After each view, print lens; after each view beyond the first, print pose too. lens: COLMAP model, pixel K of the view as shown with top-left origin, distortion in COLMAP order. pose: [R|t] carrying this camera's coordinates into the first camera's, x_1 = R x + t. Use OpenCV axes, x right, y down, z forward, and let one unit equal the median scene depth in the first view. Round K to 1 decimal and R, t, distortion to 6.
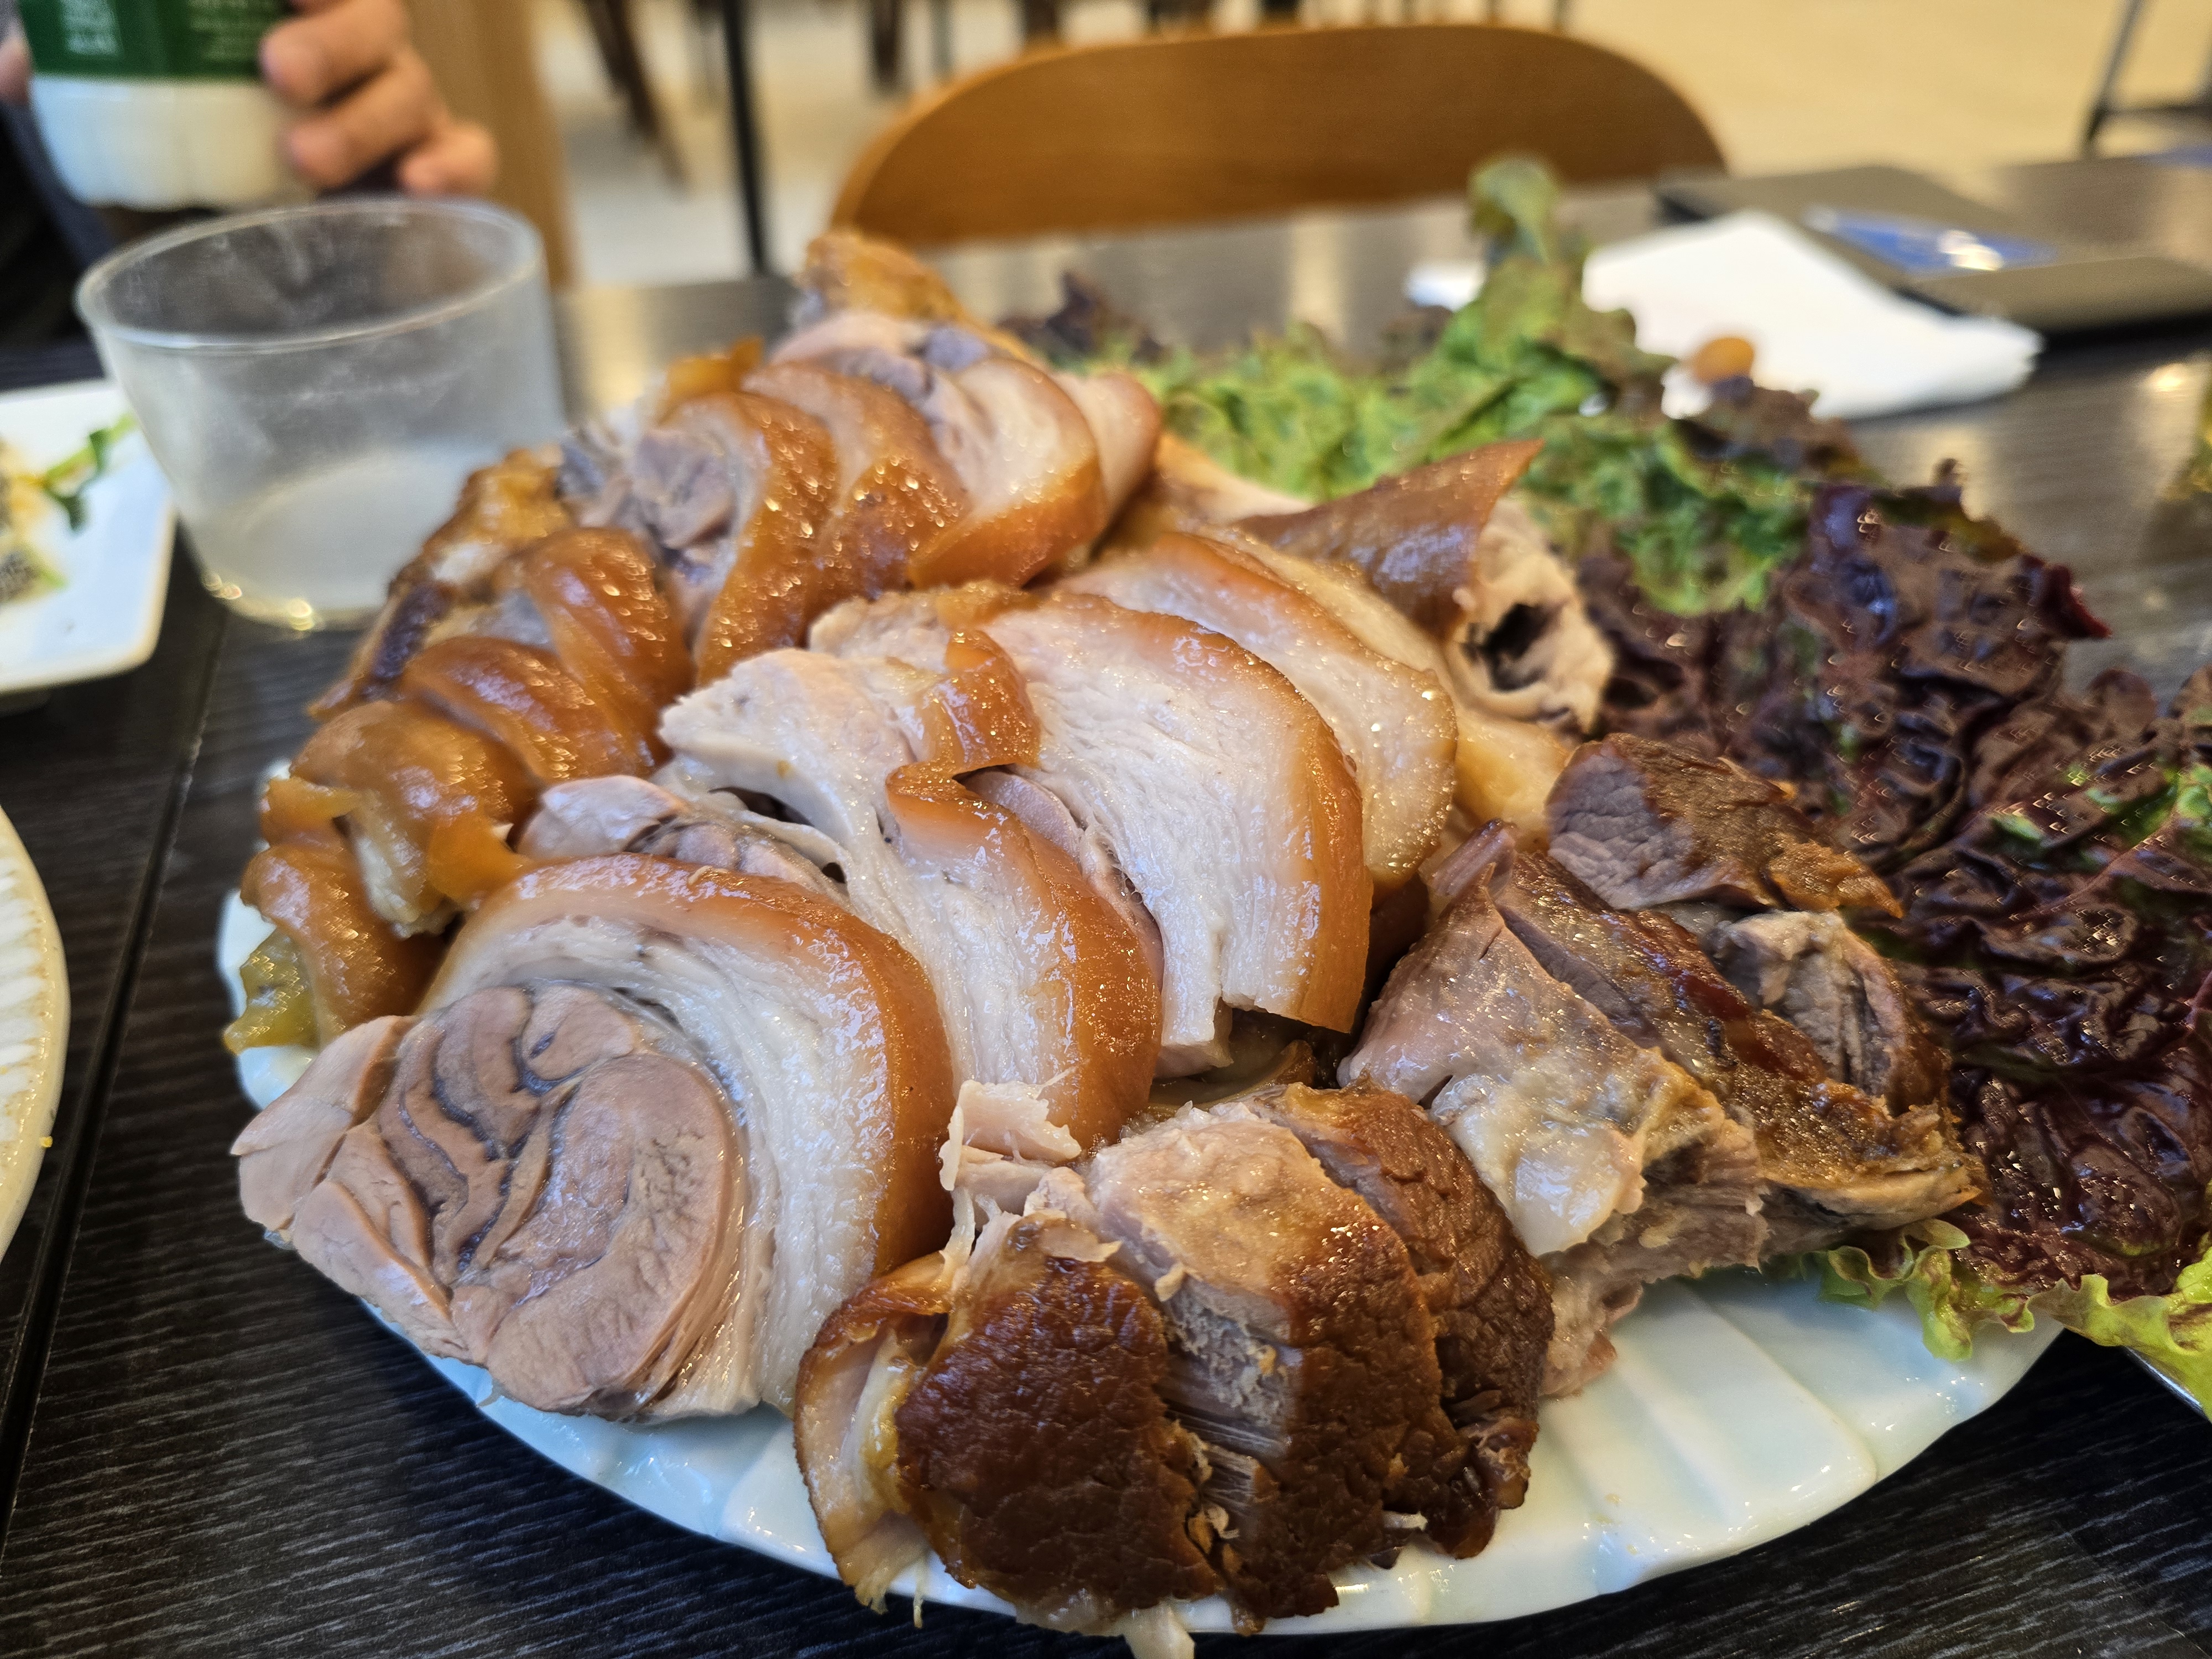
lens RADIAL K [[1489.1, 0, 1074.4], [0, 1489.1, 829.1], [0, 0, 1]] dist [-0.024658, -0.004826]
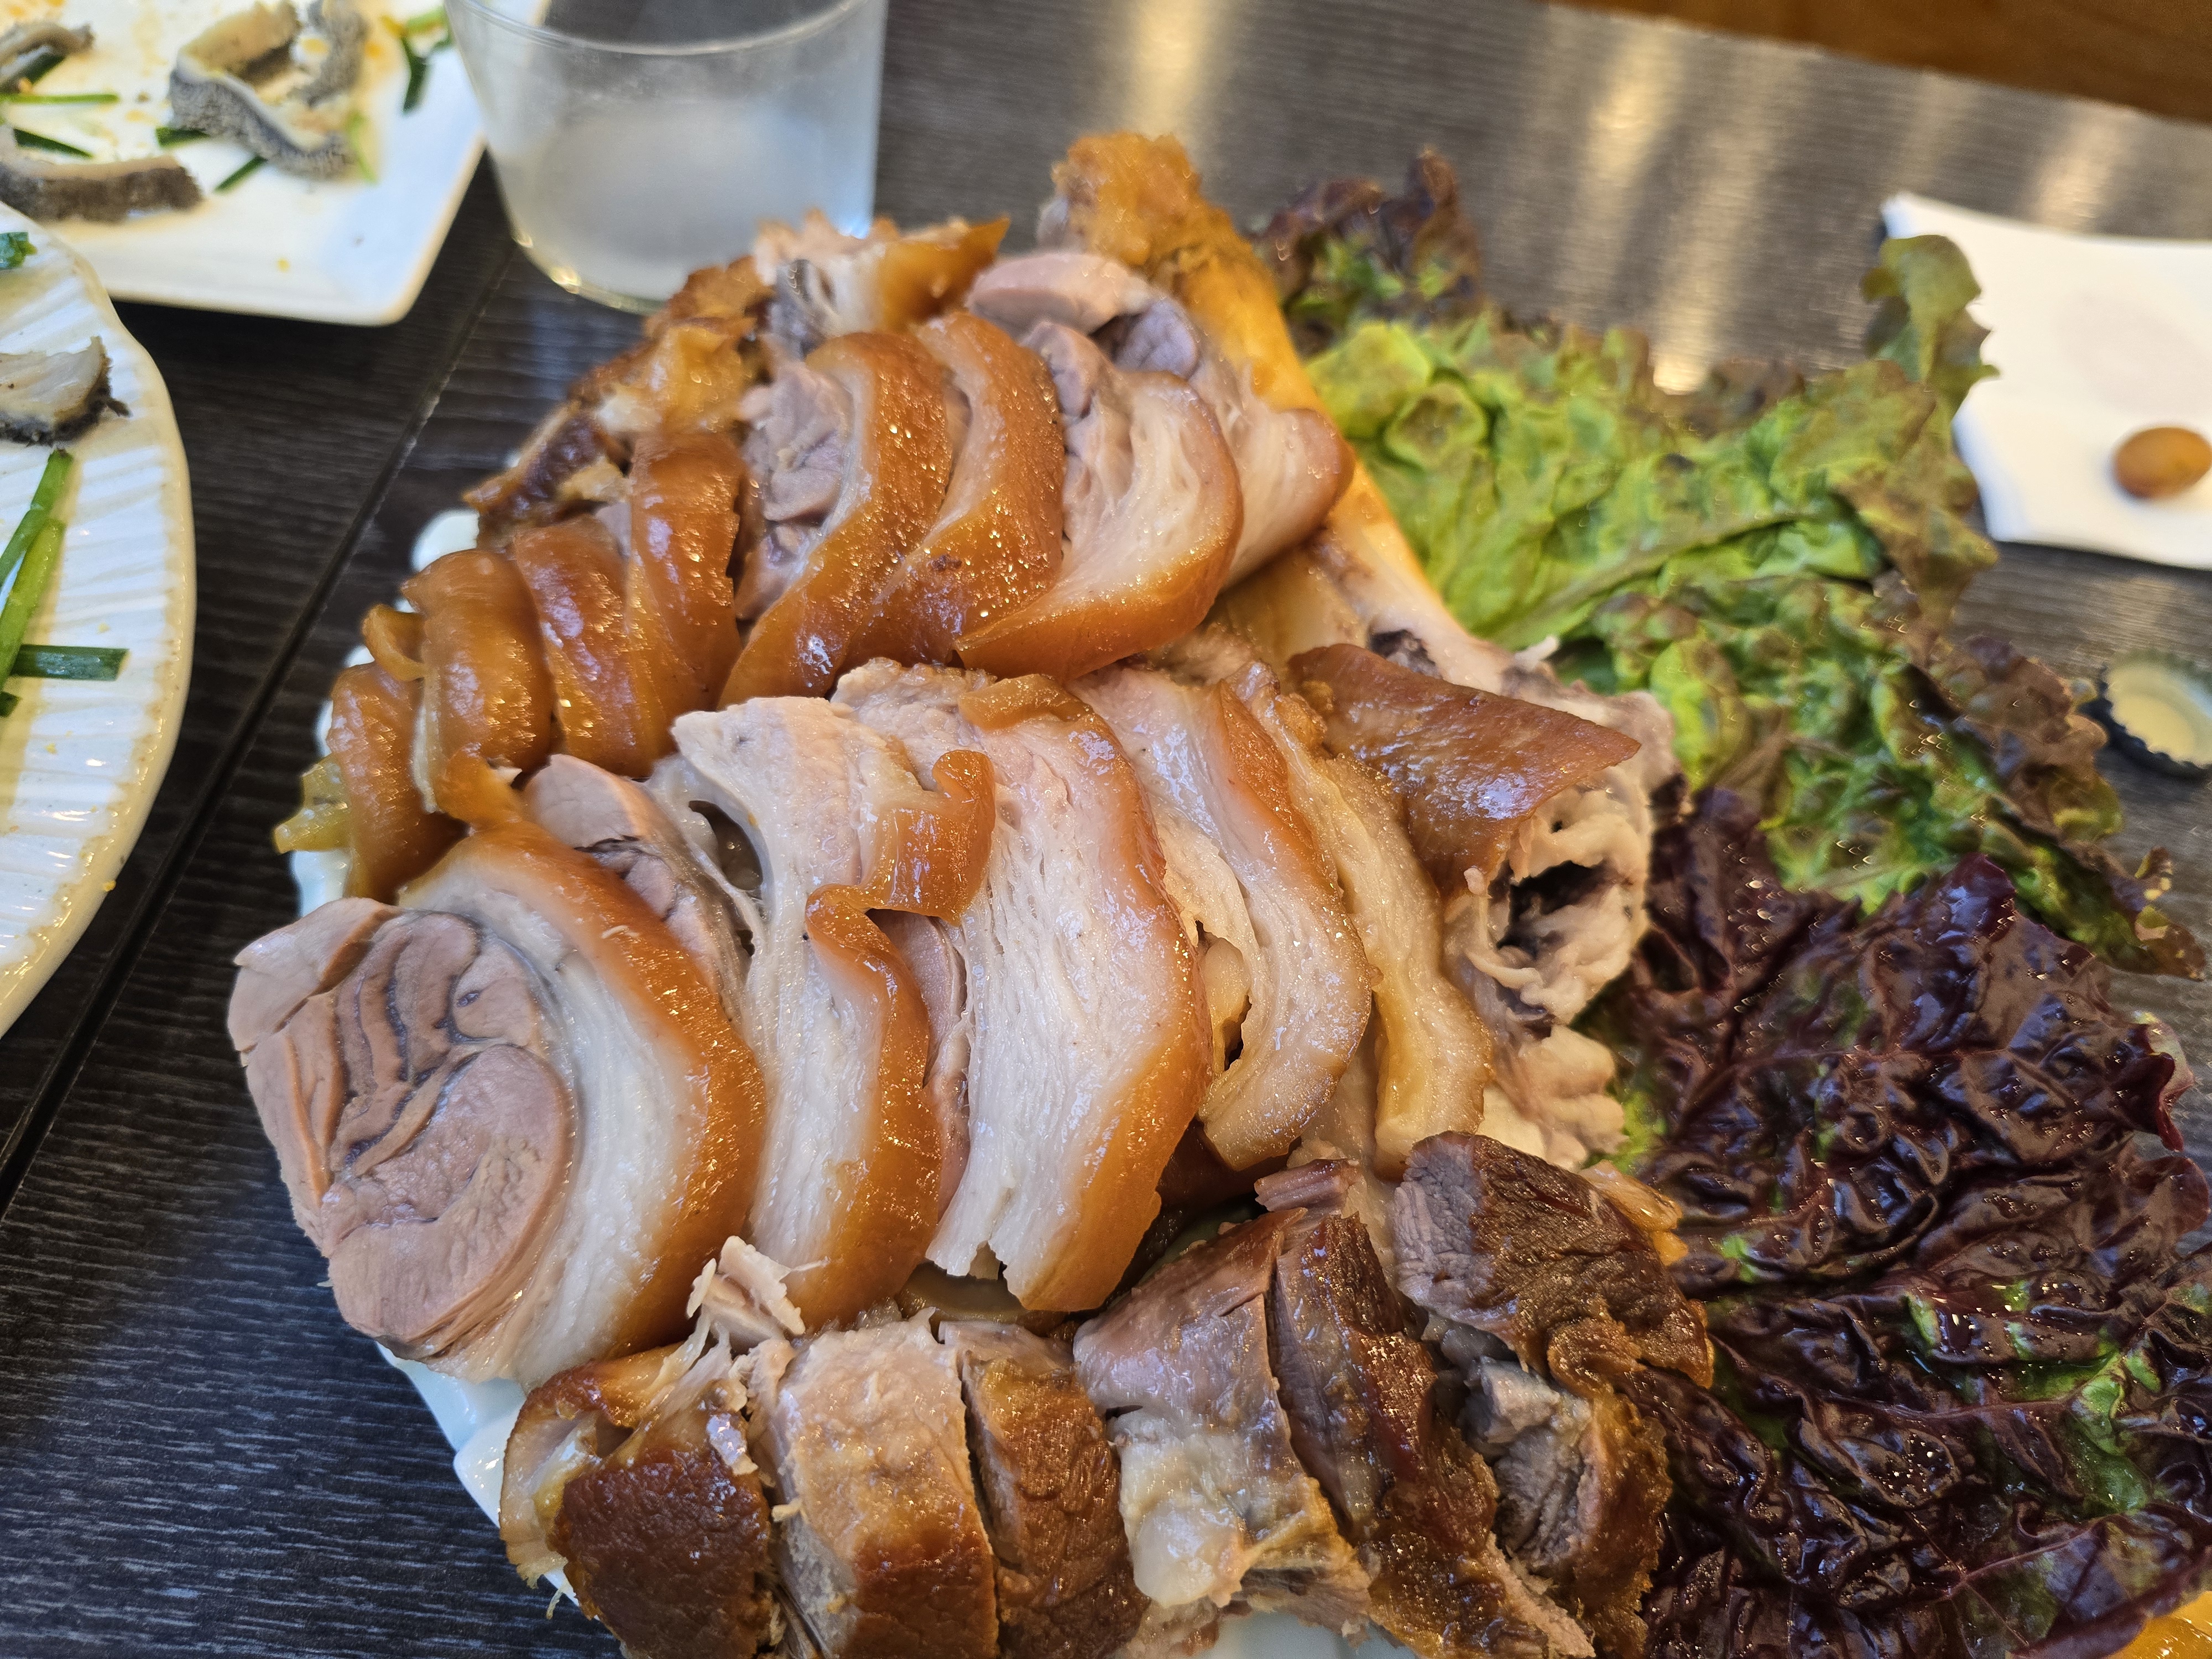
lens RADIAL K [[1480.1, 0, 1106.0], [0, 1480.1, 829.5], [0, 0, 1]] dist [-0.025883, -0.001119]
pose [[0.916940, 0.378340, -0.126810, 0.180630], [-0.329903, 0.897571, 0.292455, -0.450726], [0.224468, -0.226329, 0.947834, 0.062829]]
